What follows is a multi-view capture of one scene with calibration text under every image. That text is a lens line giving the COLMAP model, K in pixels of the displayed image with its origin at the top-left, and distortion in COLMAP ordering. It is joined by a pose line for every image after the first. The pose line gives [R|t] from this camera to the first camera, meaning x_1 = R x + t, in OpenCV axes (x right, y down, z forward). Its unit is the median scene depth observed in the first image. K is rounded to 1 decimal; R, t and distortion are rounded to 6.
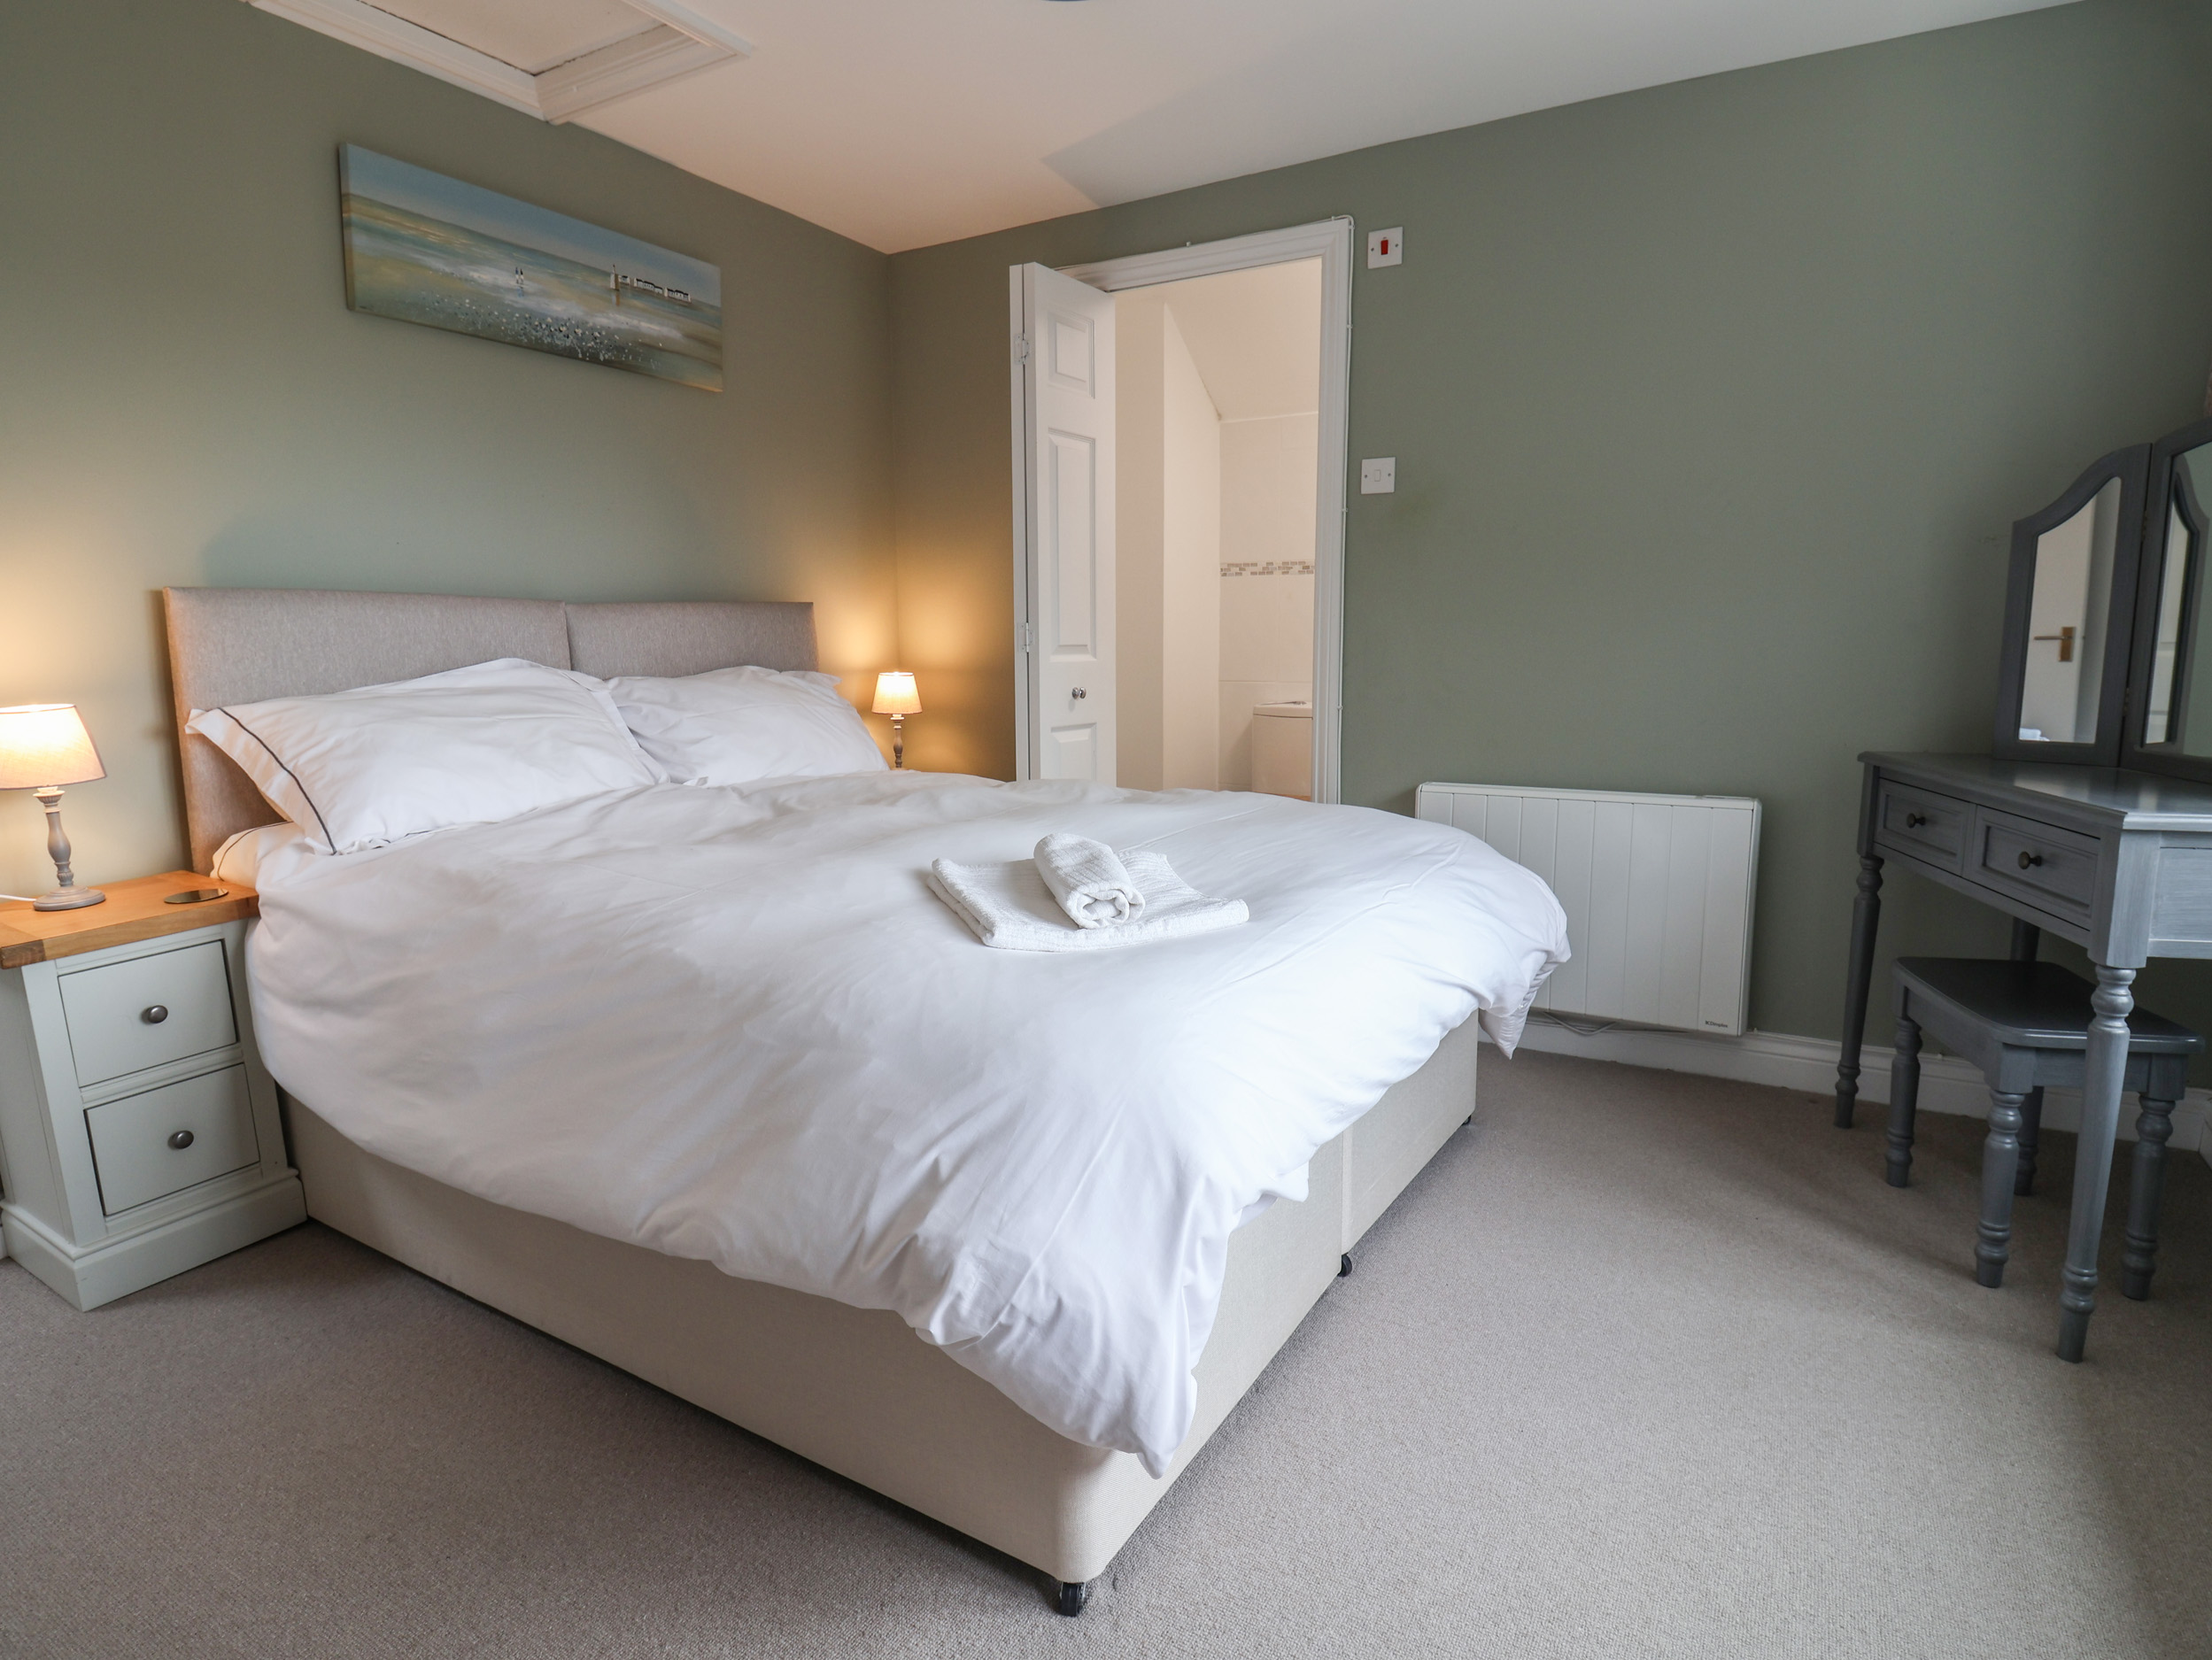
lens RADIAL K [[1180.2, 0, 1106.6], [0, 1180.2, 816.0], [0, 0, 1]] dist [-0.001559, -0.013444]
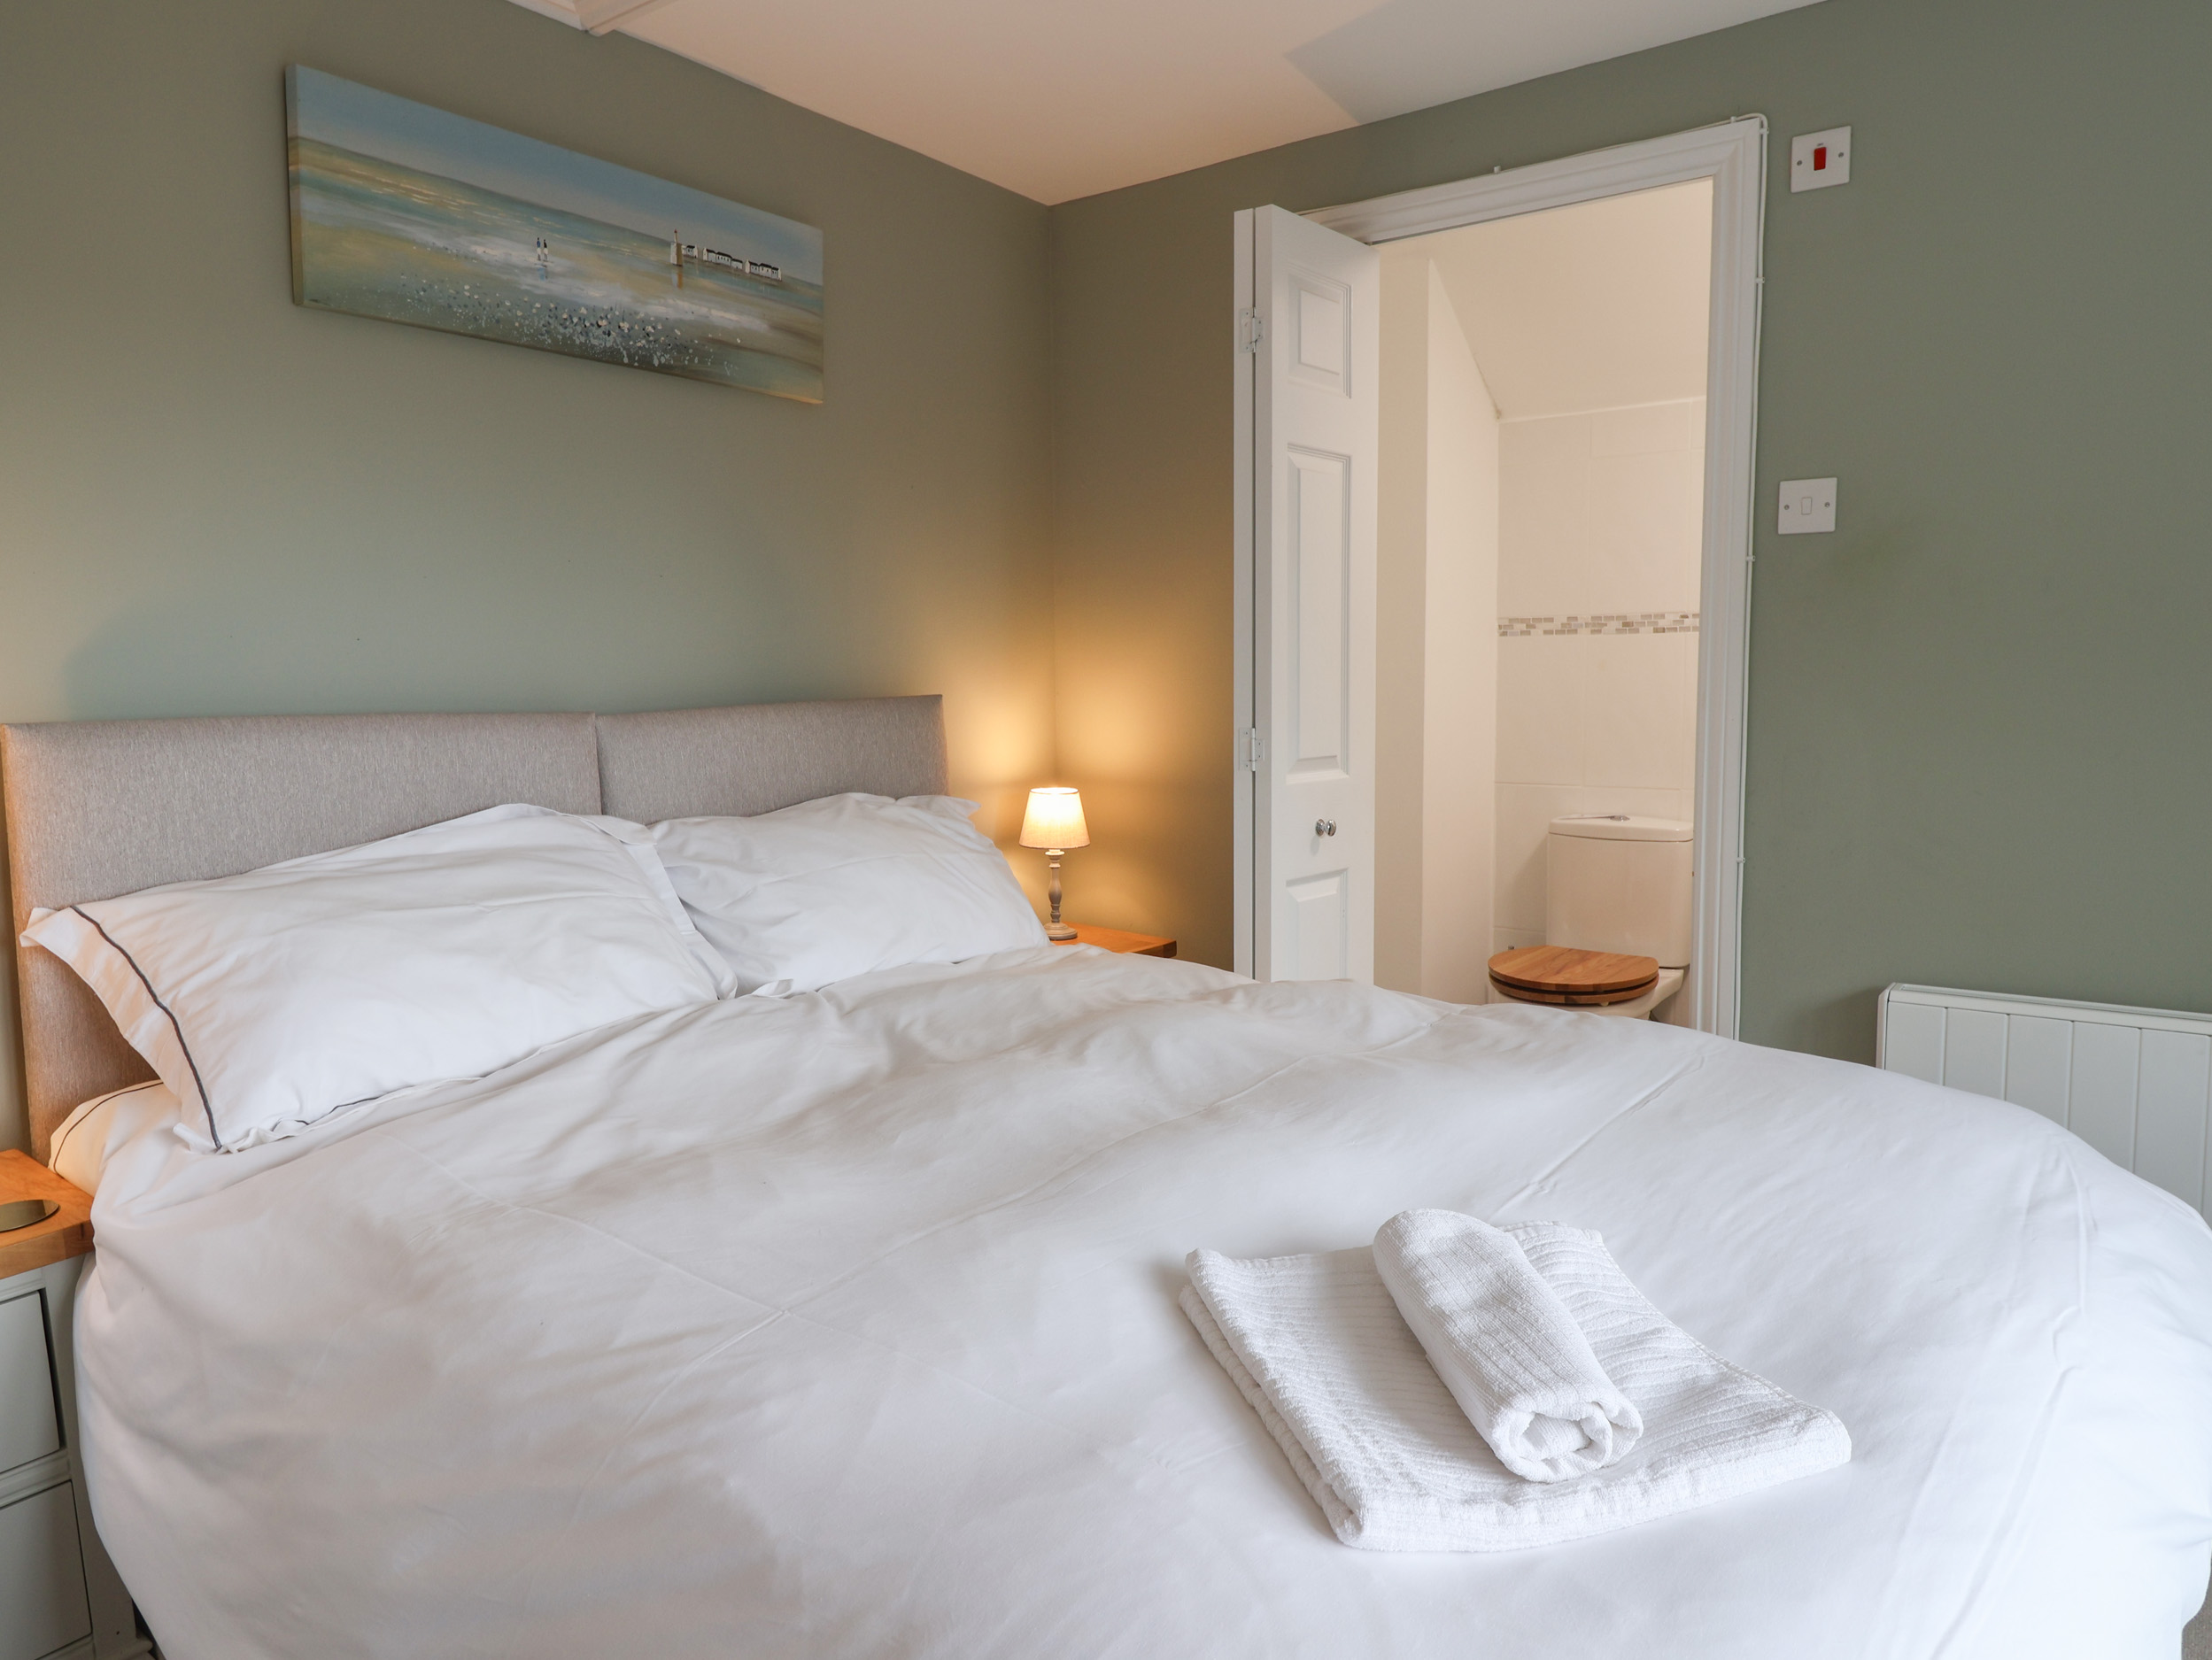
lens RADIAL K [[1463.5, 0, 1109.0], [0, 1463.5, 830.4], [0, 0, 1]] dist [-0.001953, -0.007093]
pose [[0.993816, 0.005453, -0.110901, -0.067776], [-0.010512, 0.998928, -0.045081, -0.079759], [0.110536, 0.045968, 0.992808, 0.192265]]
